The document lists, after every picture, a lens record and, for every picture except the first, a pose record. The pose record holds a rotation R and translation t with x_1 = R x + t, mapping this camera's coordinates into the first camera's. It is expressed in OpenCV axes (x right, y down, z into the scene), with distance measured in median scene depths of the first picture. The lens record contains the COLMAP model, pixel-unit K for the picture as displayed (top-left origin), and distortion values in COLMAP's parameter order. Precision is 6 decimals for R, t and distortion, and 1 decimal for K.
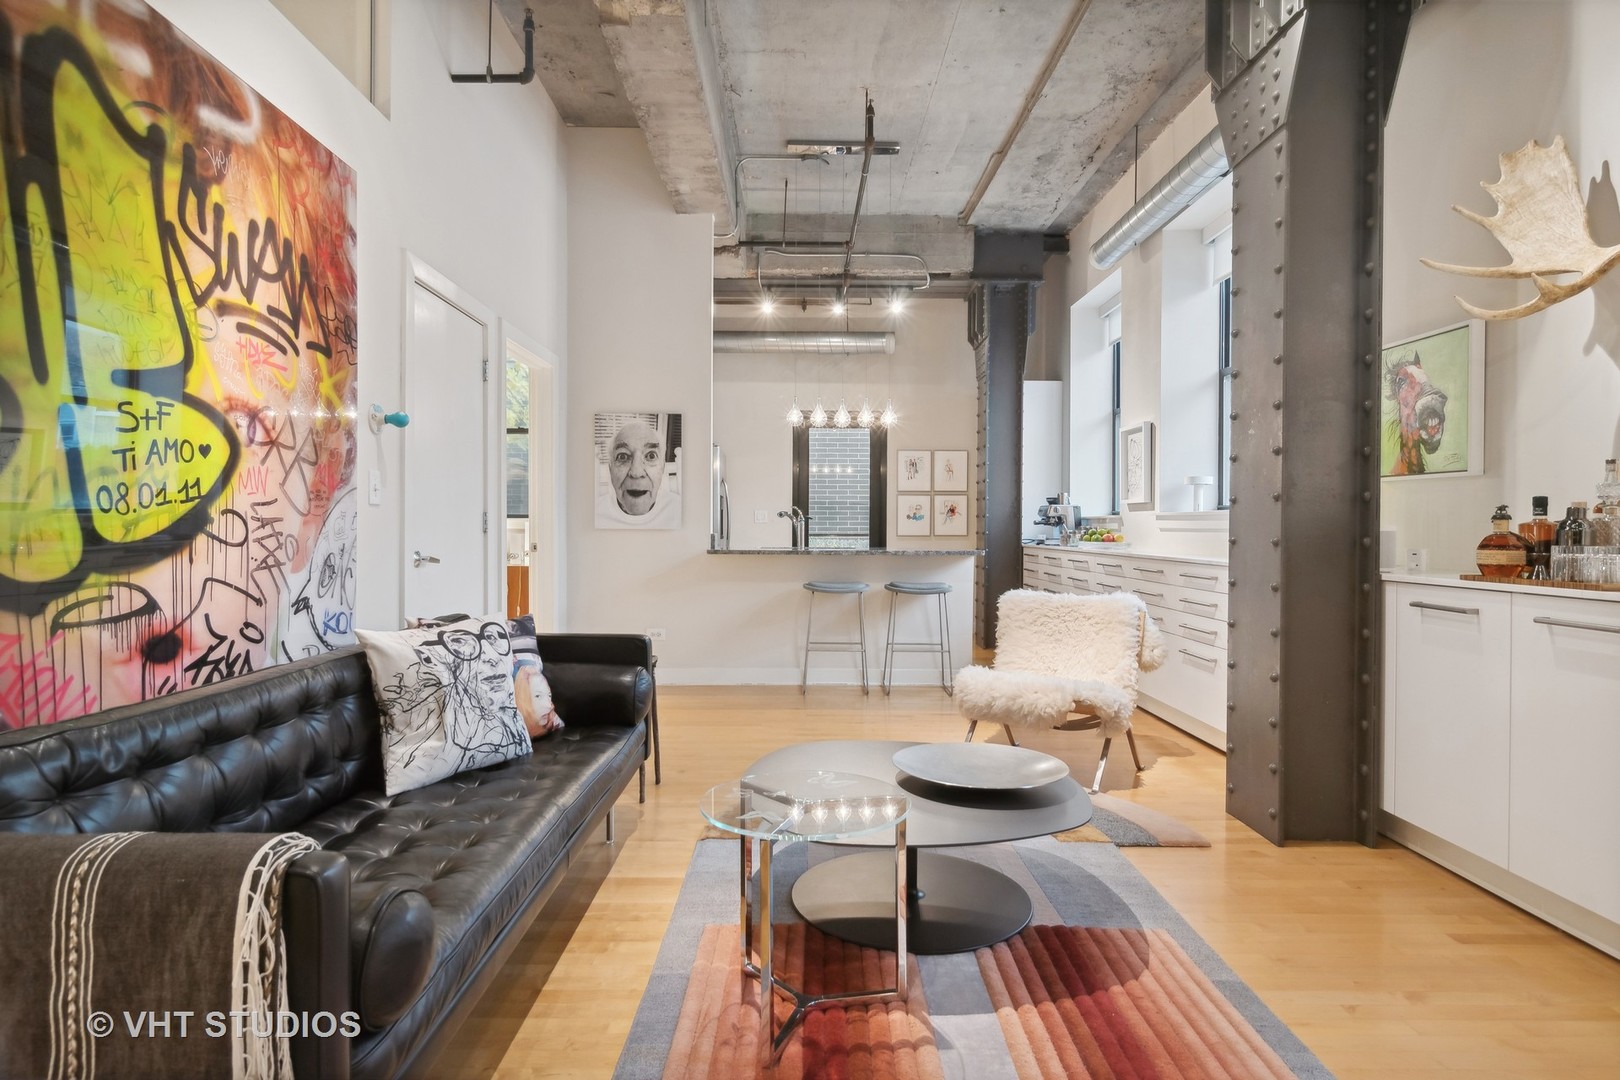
lens RADIAL K [[876.9, 0, 787.2], [0, 876.9, 539.2], [0, 0, 1]] dist [-0.000547, 0.000431]
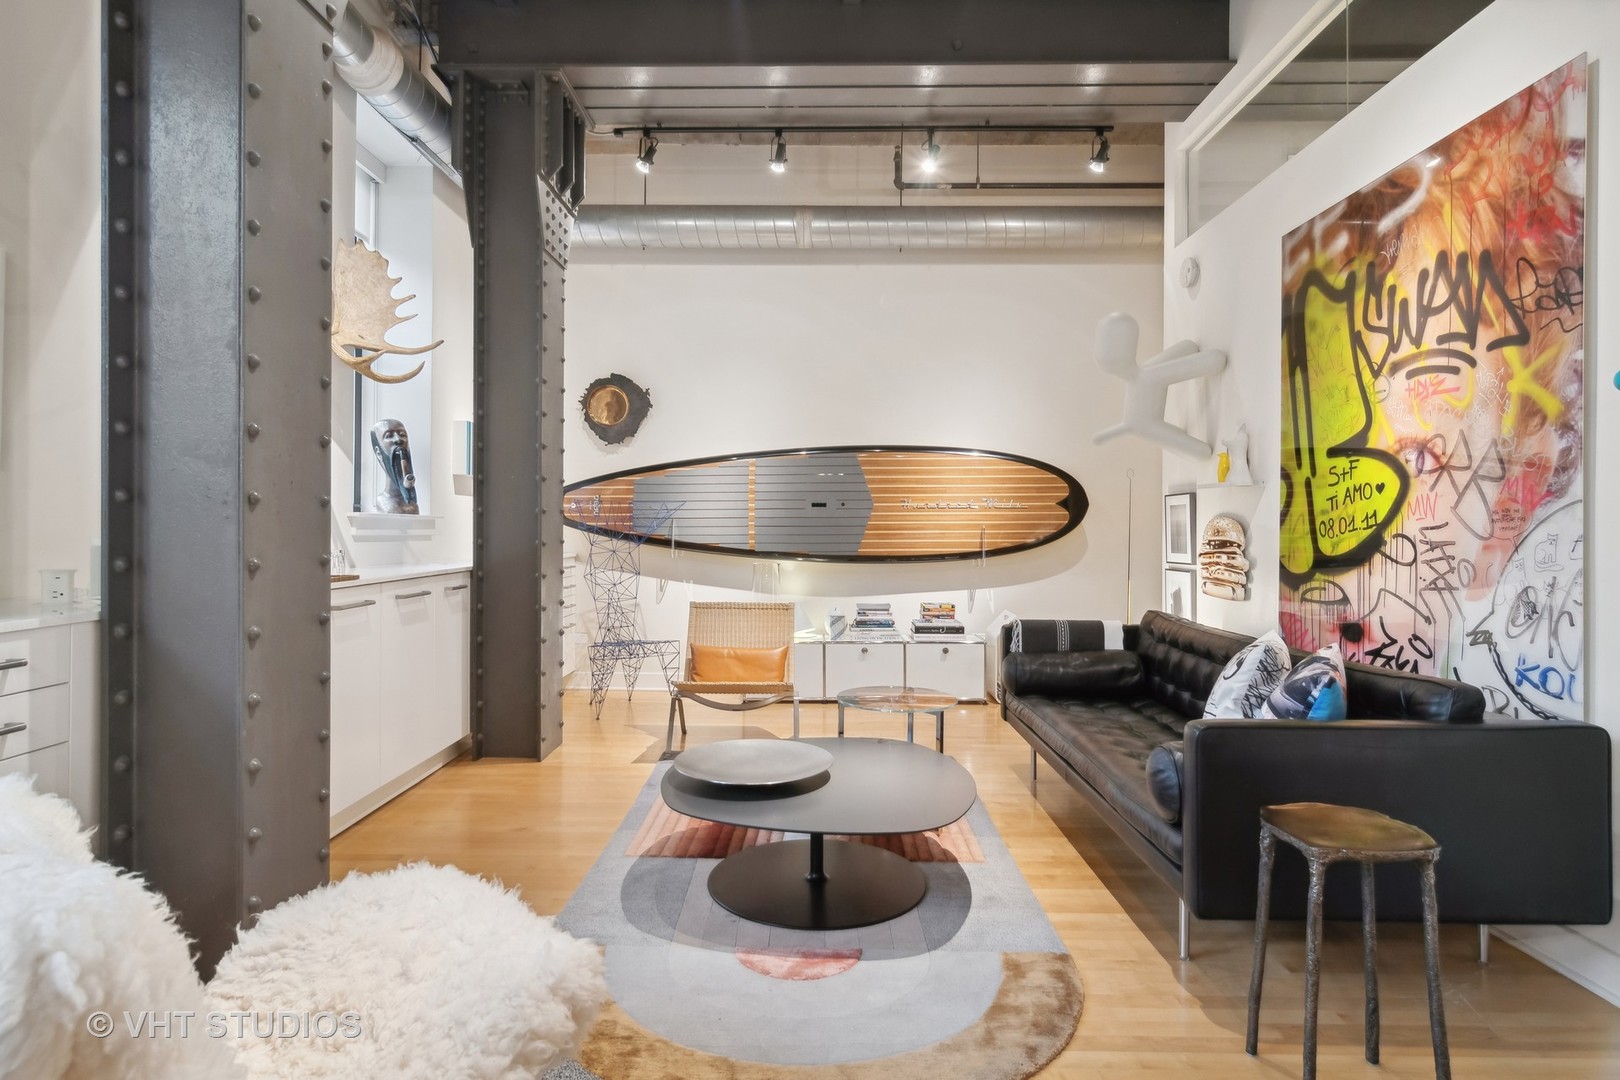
lens RADIAL K [[876.9, 0, 793.6], [0, 876.9, 525.1], [0, 0, 1]] dist [-0.000547, 0.000431]
pose [[-0.999931, -0.011226, 0.003406, 0.143520], [-0.011181, 0.999854, 0.012902, -0.042028], [-0.003551, 0.012863, -0.999911, 1.767884]]
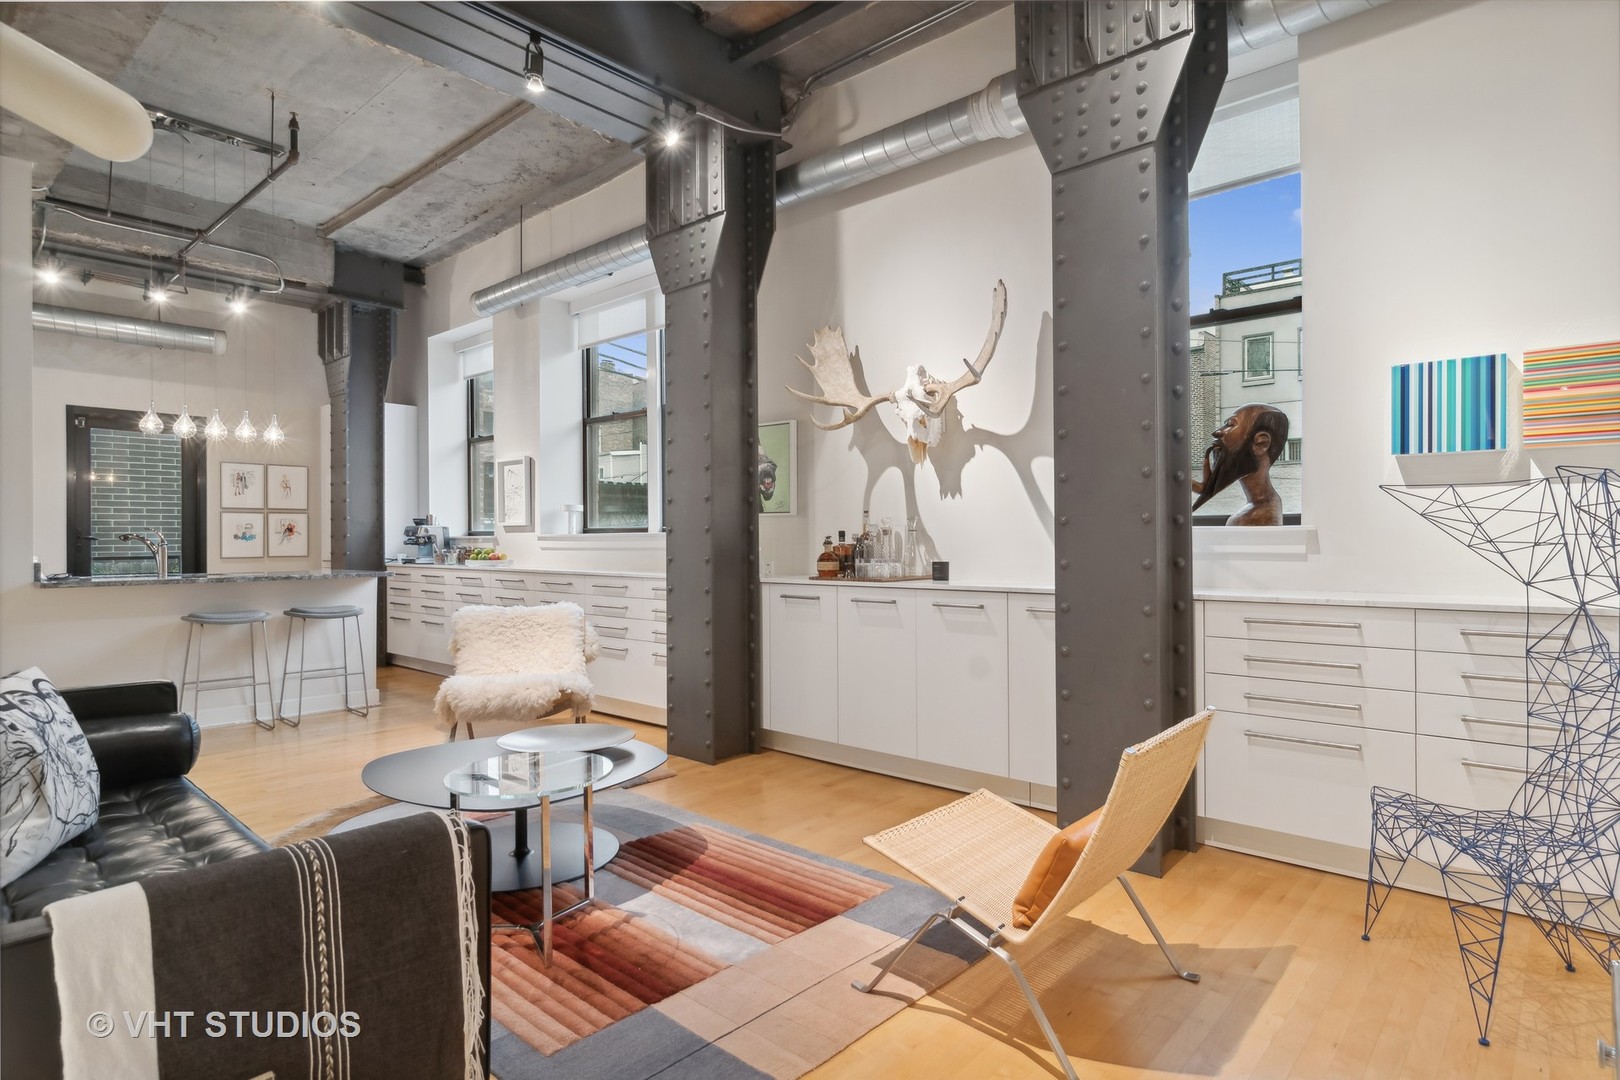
lens RADIAL K [[876.9, 0, 807.2], [0, 876.9, 544.1], [0, 0, 1]] dist [-0.000547, 0.000431]
pose [[0.666123, -0.012481, 0.745737, -0.432045], [0.019248, 0.999815, -0.000460, -0.018971], [-0.745593, 0.014660, 0.666240, -0.110326]]
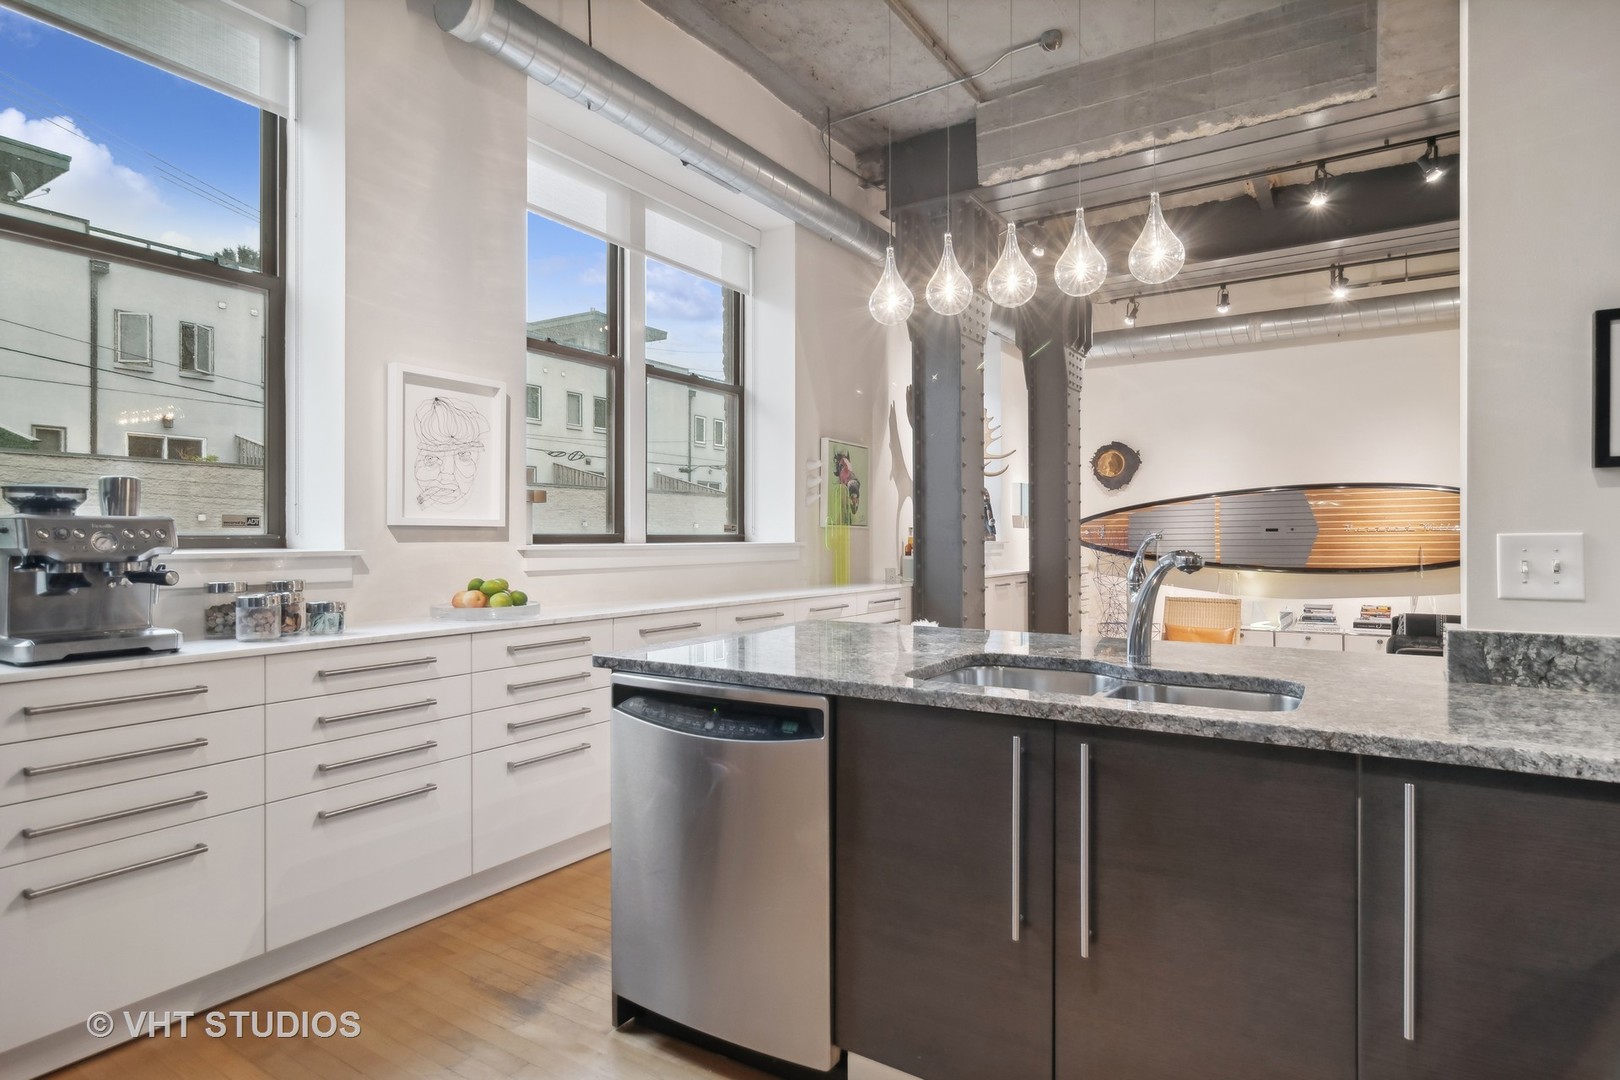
lens RADIAL K [[876.9, 0, 812.3], [0, 876.9, 538.3], [0, 0, 1]] dist [-0.000547, 0.000431]
pose [[-0.851191, -0.004263, 0.524839, -0.109667], [0.005041, 0.999854, 0.016298, -0.086278], [-0.524832, 0.016518, -0.851046, 2.767137]]
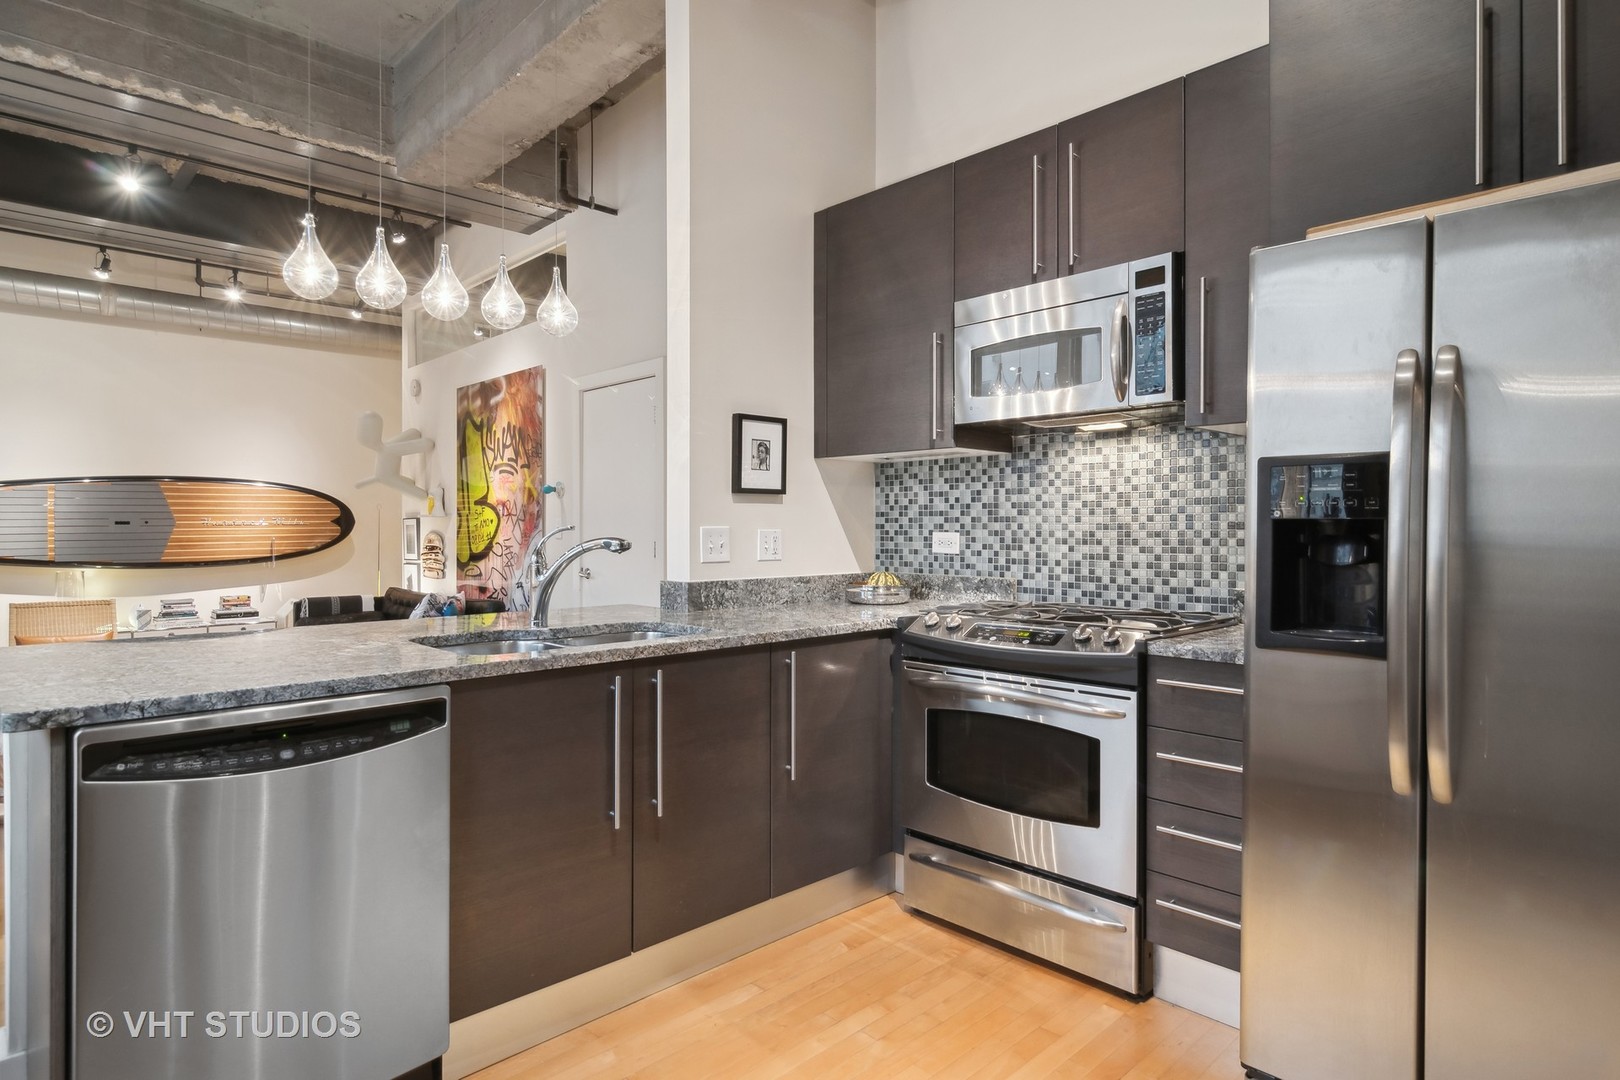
lens RADIAL K [[876.9, 0, 808.6], [0, 876.9, 530.5], [0, 0, 1]] dist [-0.000547, 0.000431]
pose [[-0.707119, -0.003348, -0.707087, 0.463185], [-0.012337, 0.999895, 0.007604, -0.082355], [0.706987, 0.014100, -0.707086, 2.861872]]
